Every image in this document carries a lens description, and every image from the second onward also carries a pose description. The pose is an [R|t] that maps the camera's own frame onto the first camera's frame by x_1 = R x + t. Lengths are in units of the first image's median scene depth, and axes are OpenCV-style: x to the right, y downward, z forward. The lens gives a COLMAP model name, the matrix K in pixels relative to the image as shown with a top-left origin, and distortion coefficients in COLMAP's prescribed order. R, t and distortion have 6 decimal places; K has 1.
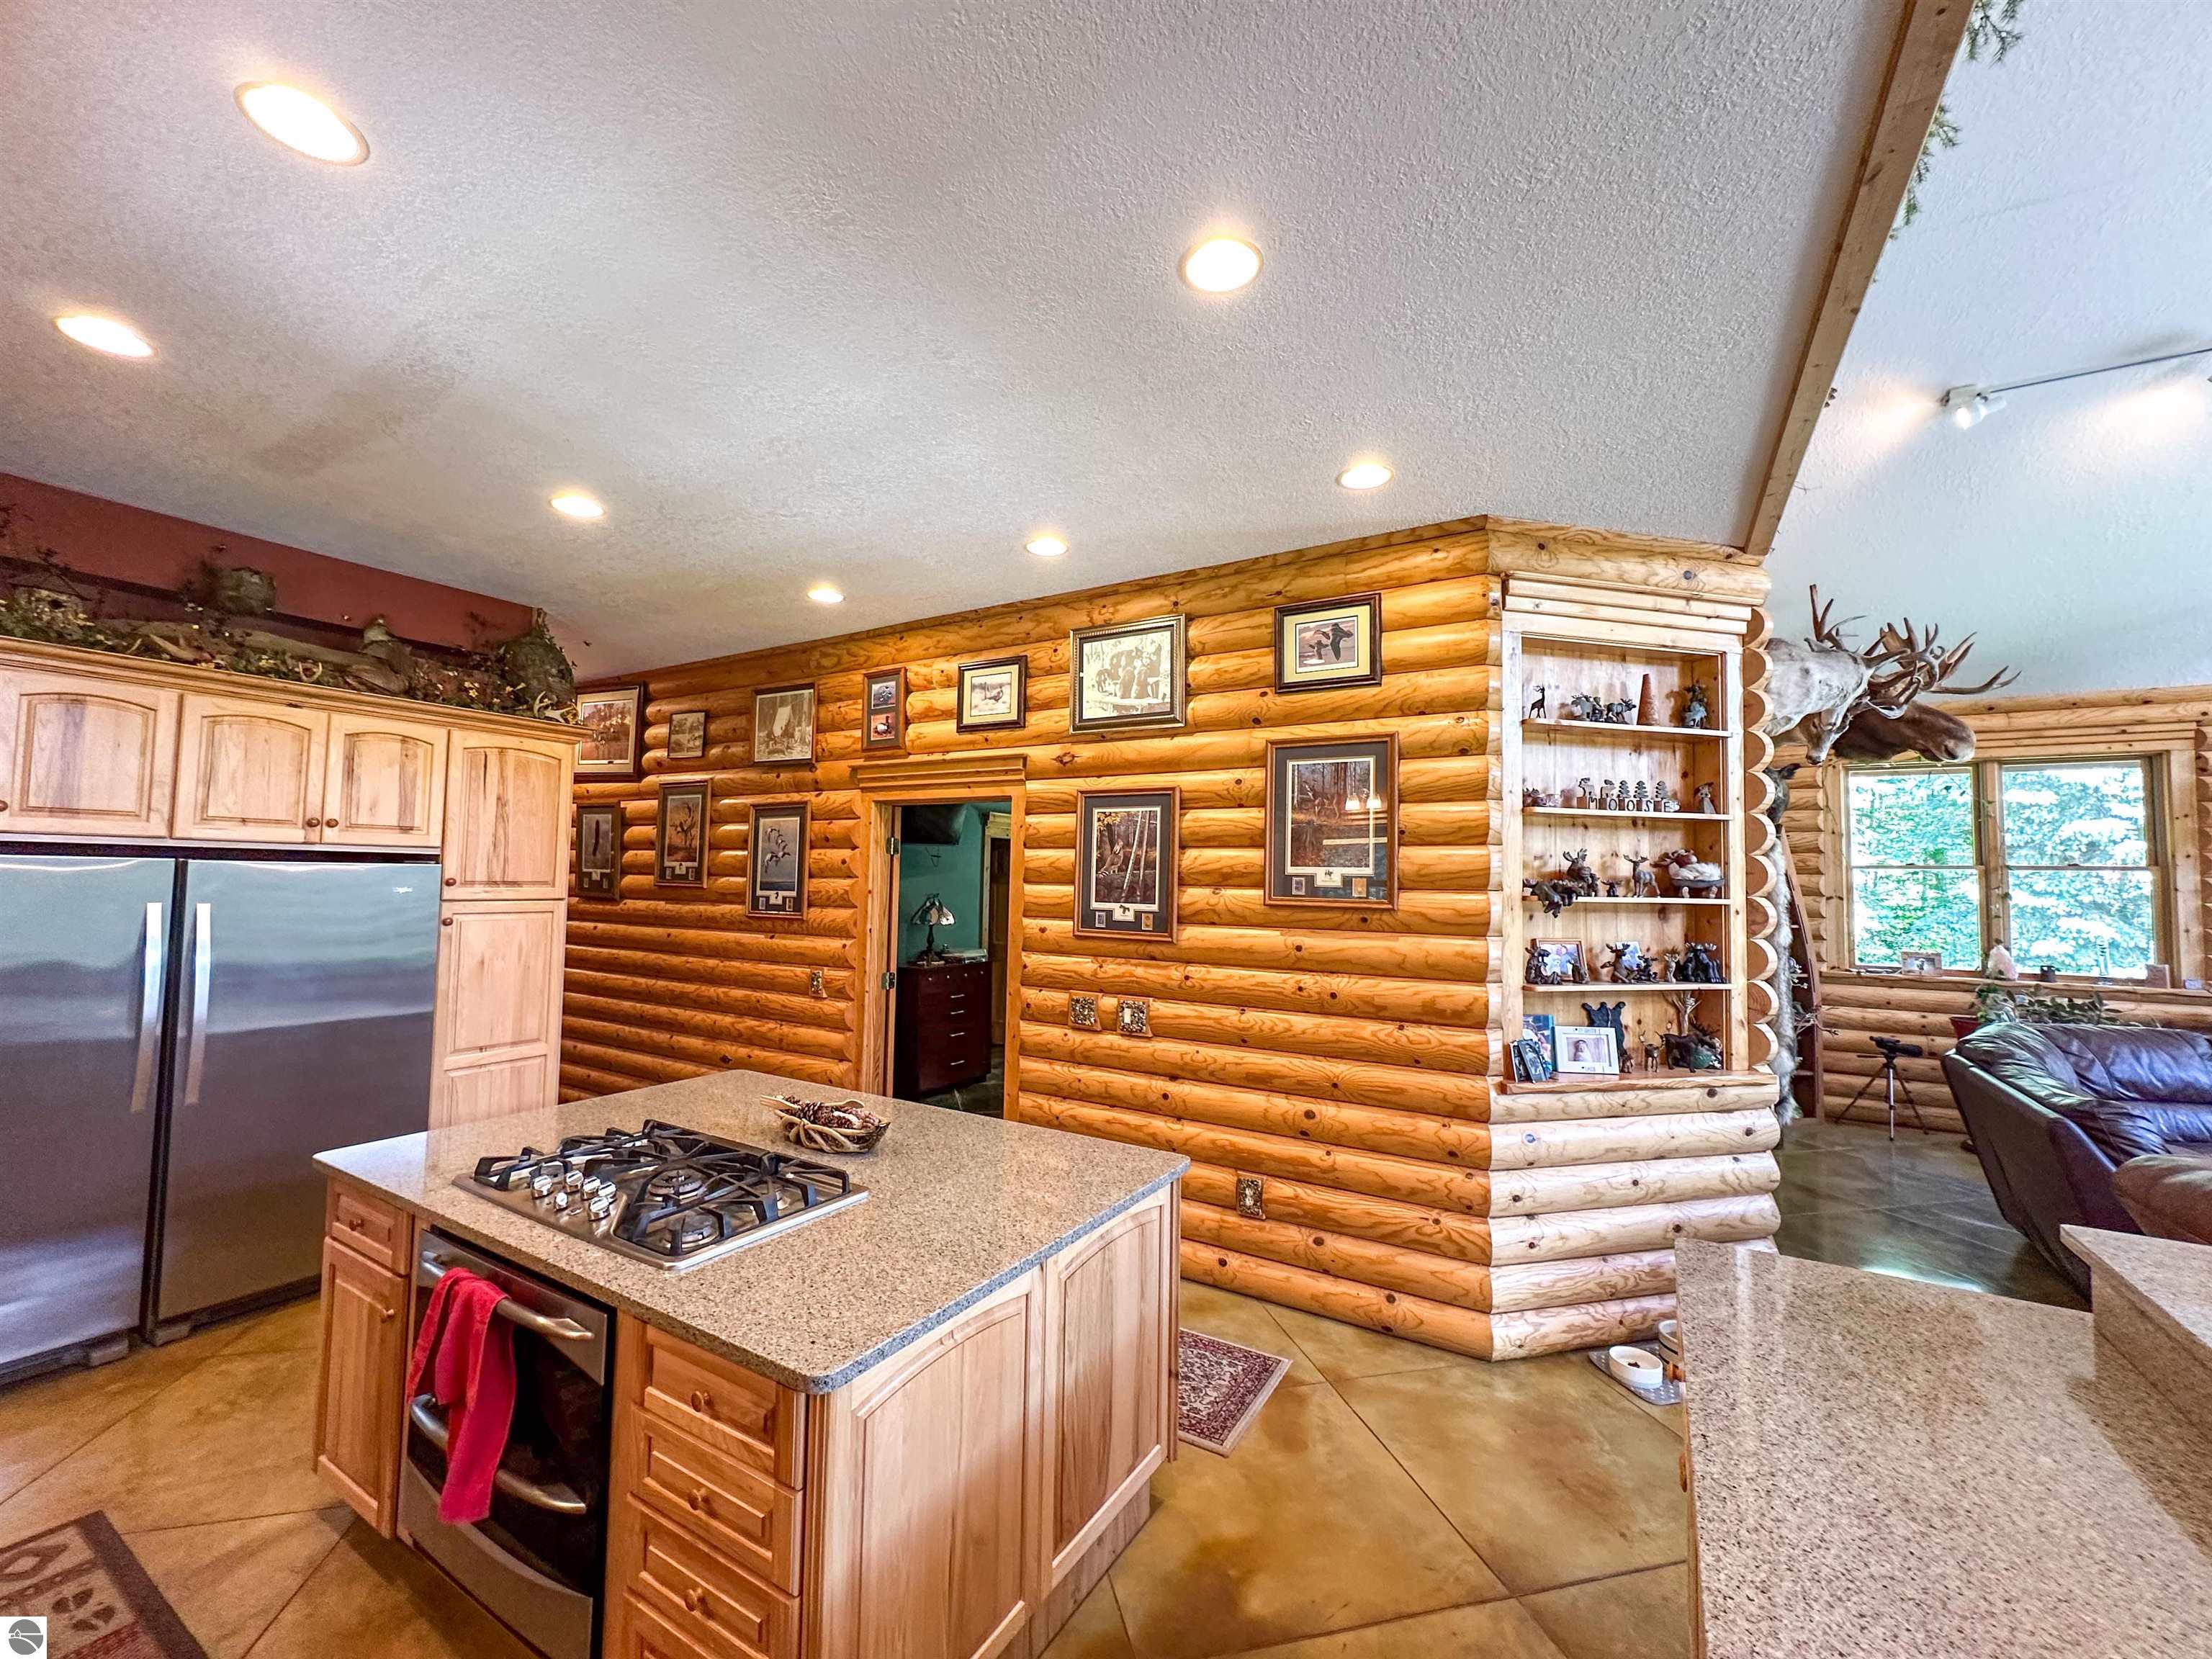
lens RADIAL K [[886.2, 0, 1109.3], [0, 886.2, 833.3], [0, 0, 1]] dist [-0.003878, 0.000998]
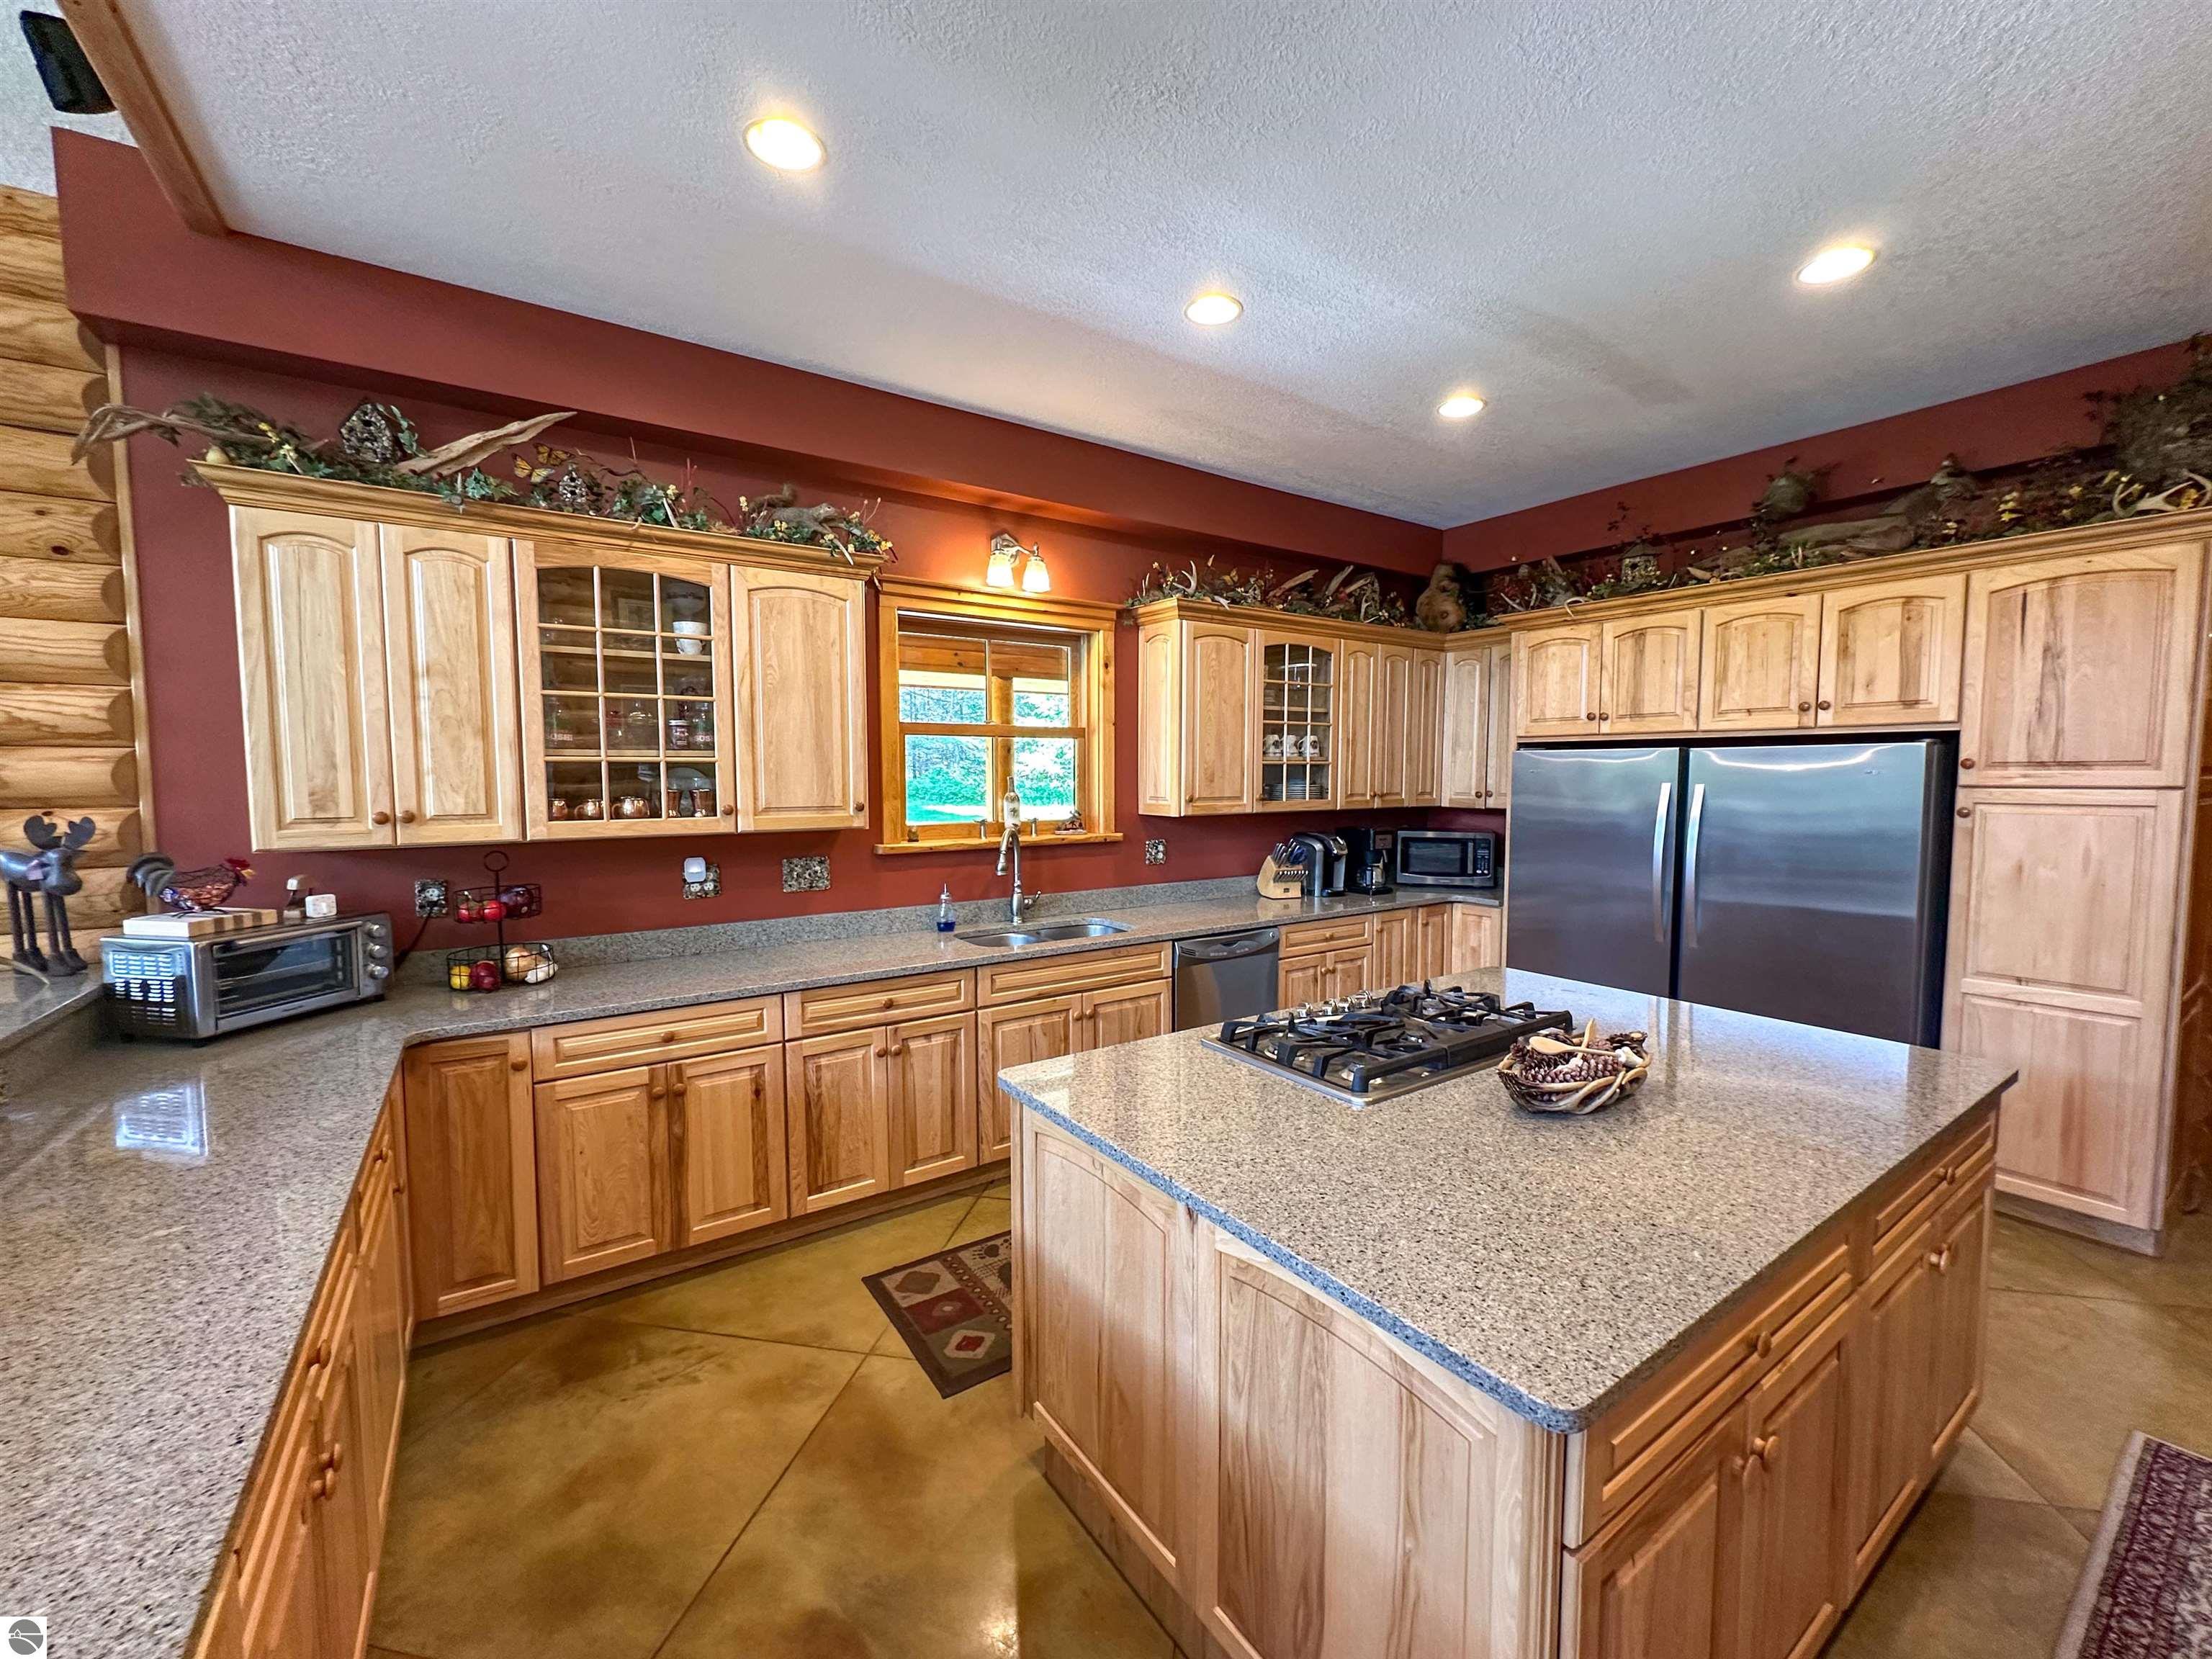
lens RADIAL K [[886.2, 0, 1106.9], [0, 886.2, 833.1], [0, 0, 1]] dist [-0.003878, 0.000998]
pose [[-0.415024, 0.043268, -0.908781, 0.326115], [0.043061, 0.998683, 0.027883, 0.063503], [0.908791, -0.027560, -0.416341, 0.632685]]
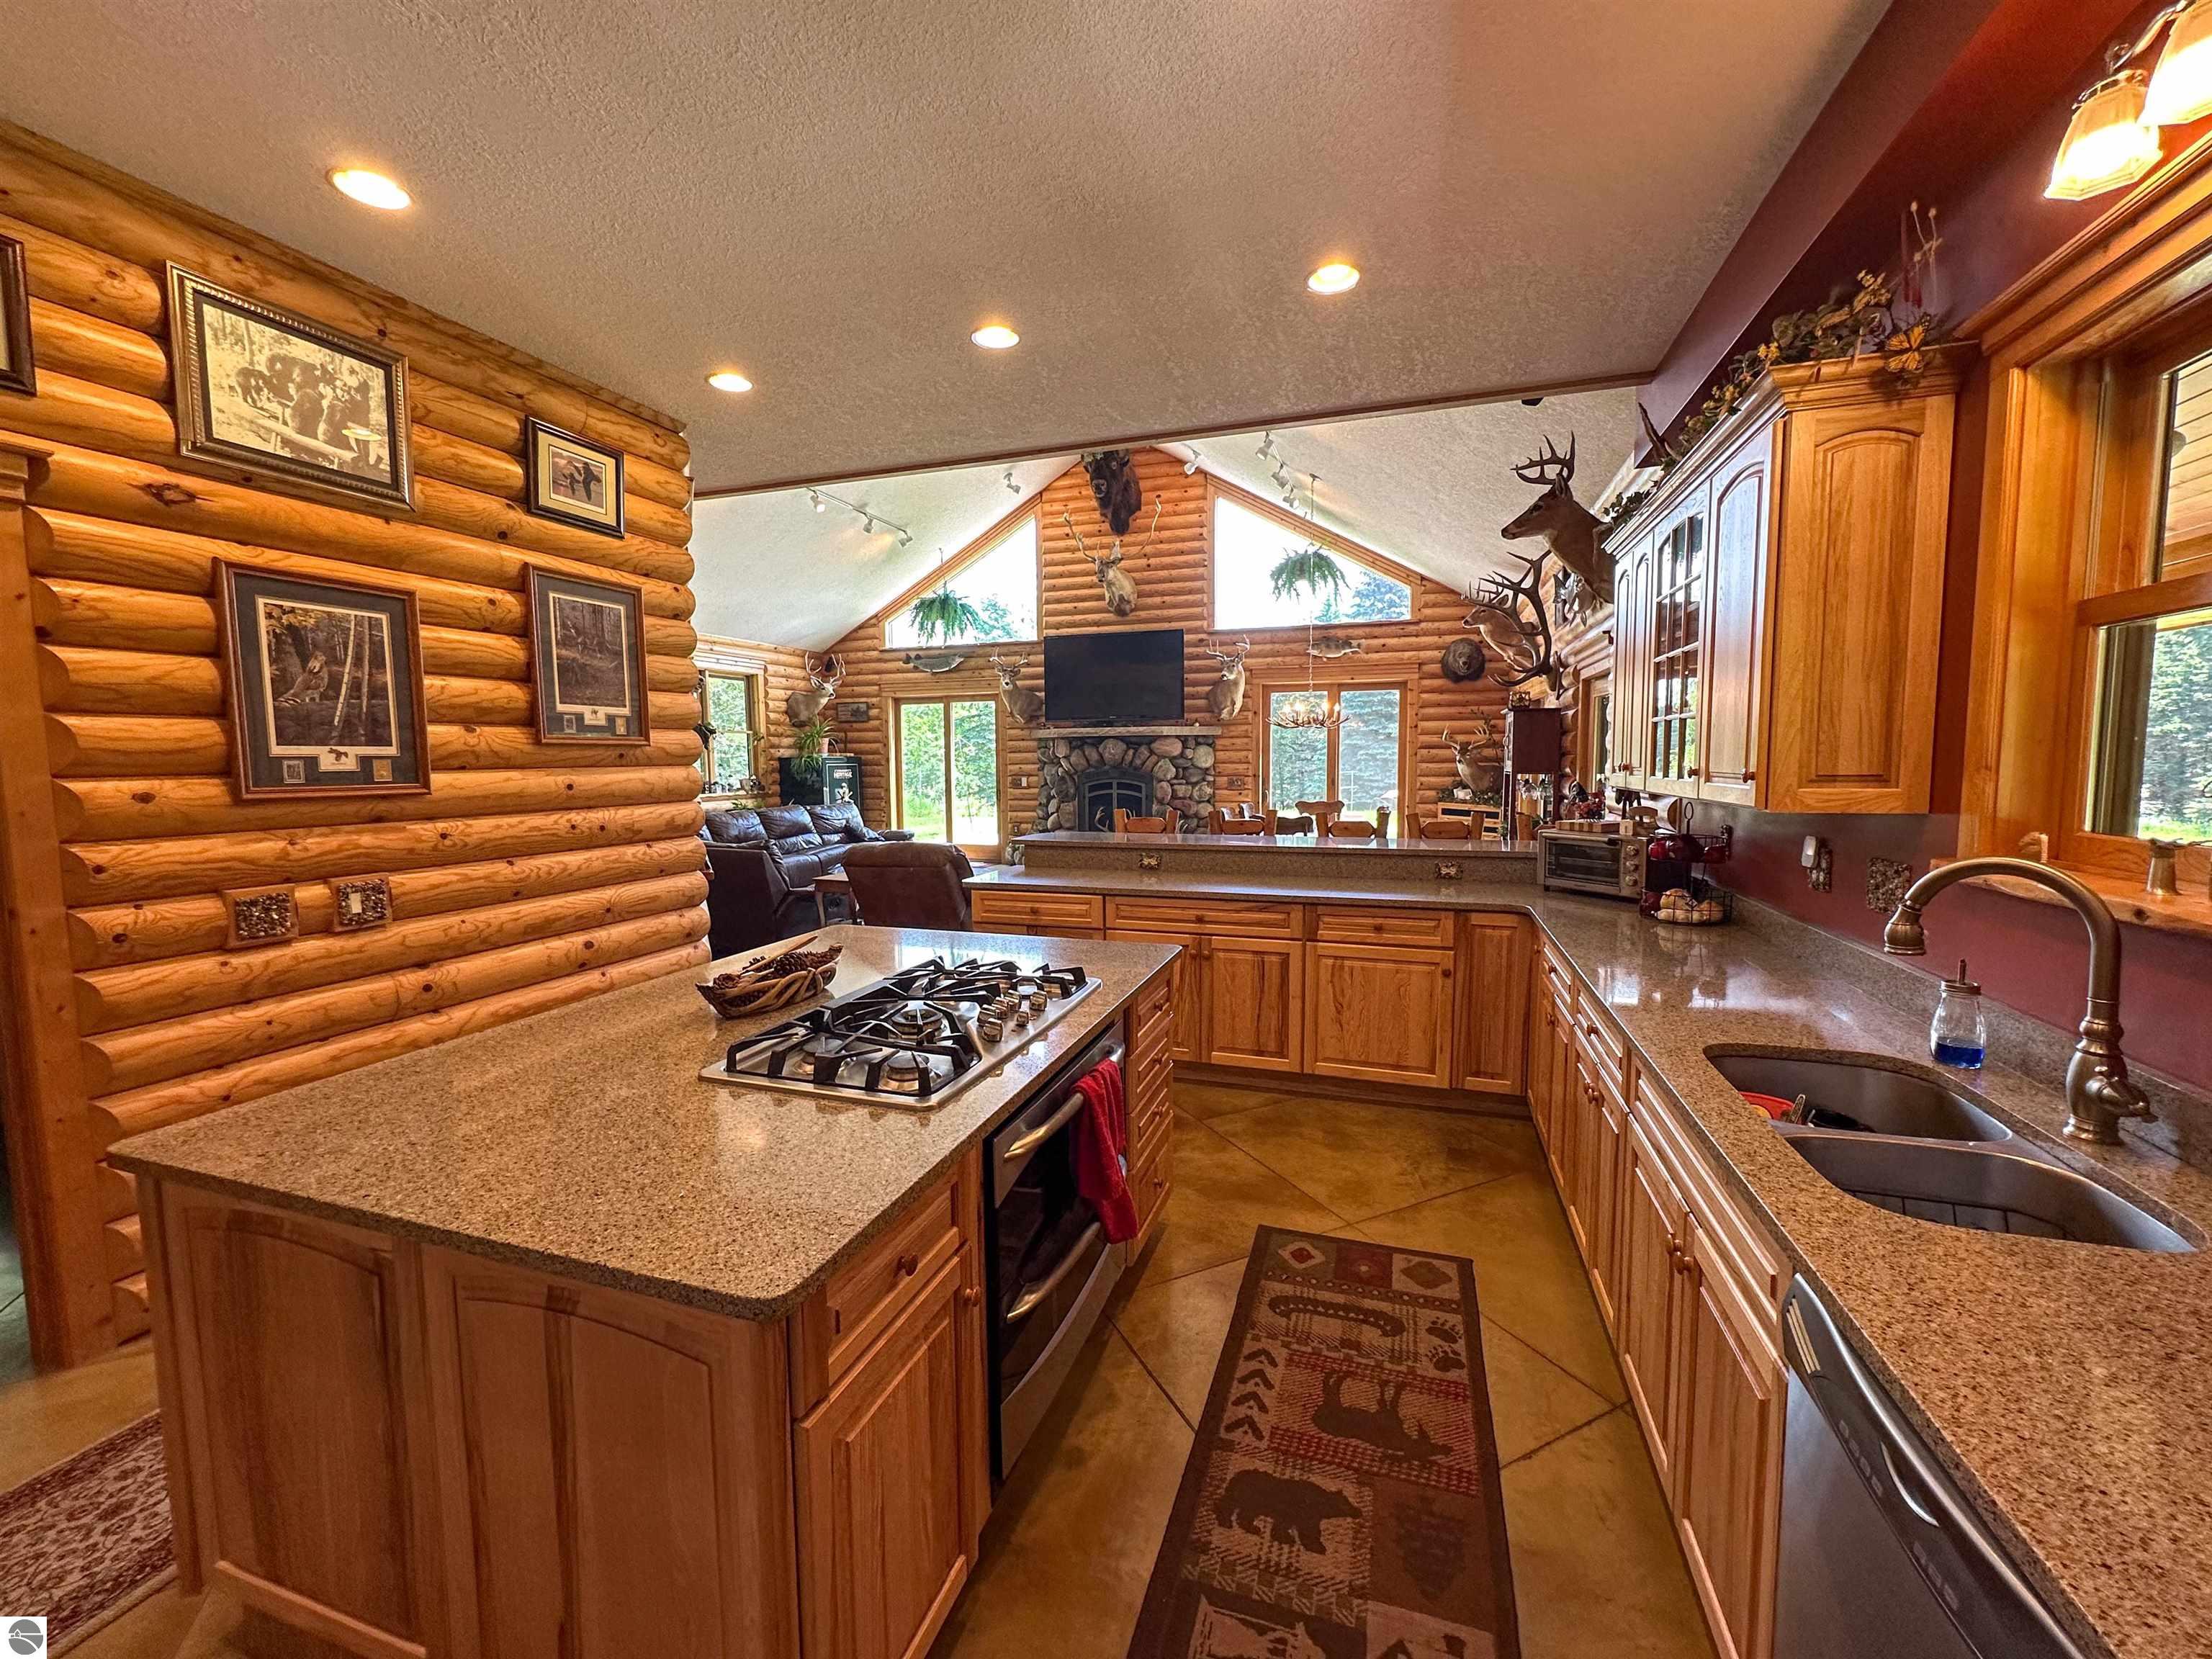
lens RADIAL K [[886.2, 0, 1104.9], [0, 886.2, 831.3], [0, 0, 1]] dist [-0.003878, 0.000998]
pose [[-0.216848, -0.100248, 0.971044, -0.819381], [-0.048859, 0.994581, 0.091767, 0.054194], [-0.974982, -0.027545, -0.220571, 0.582141]]
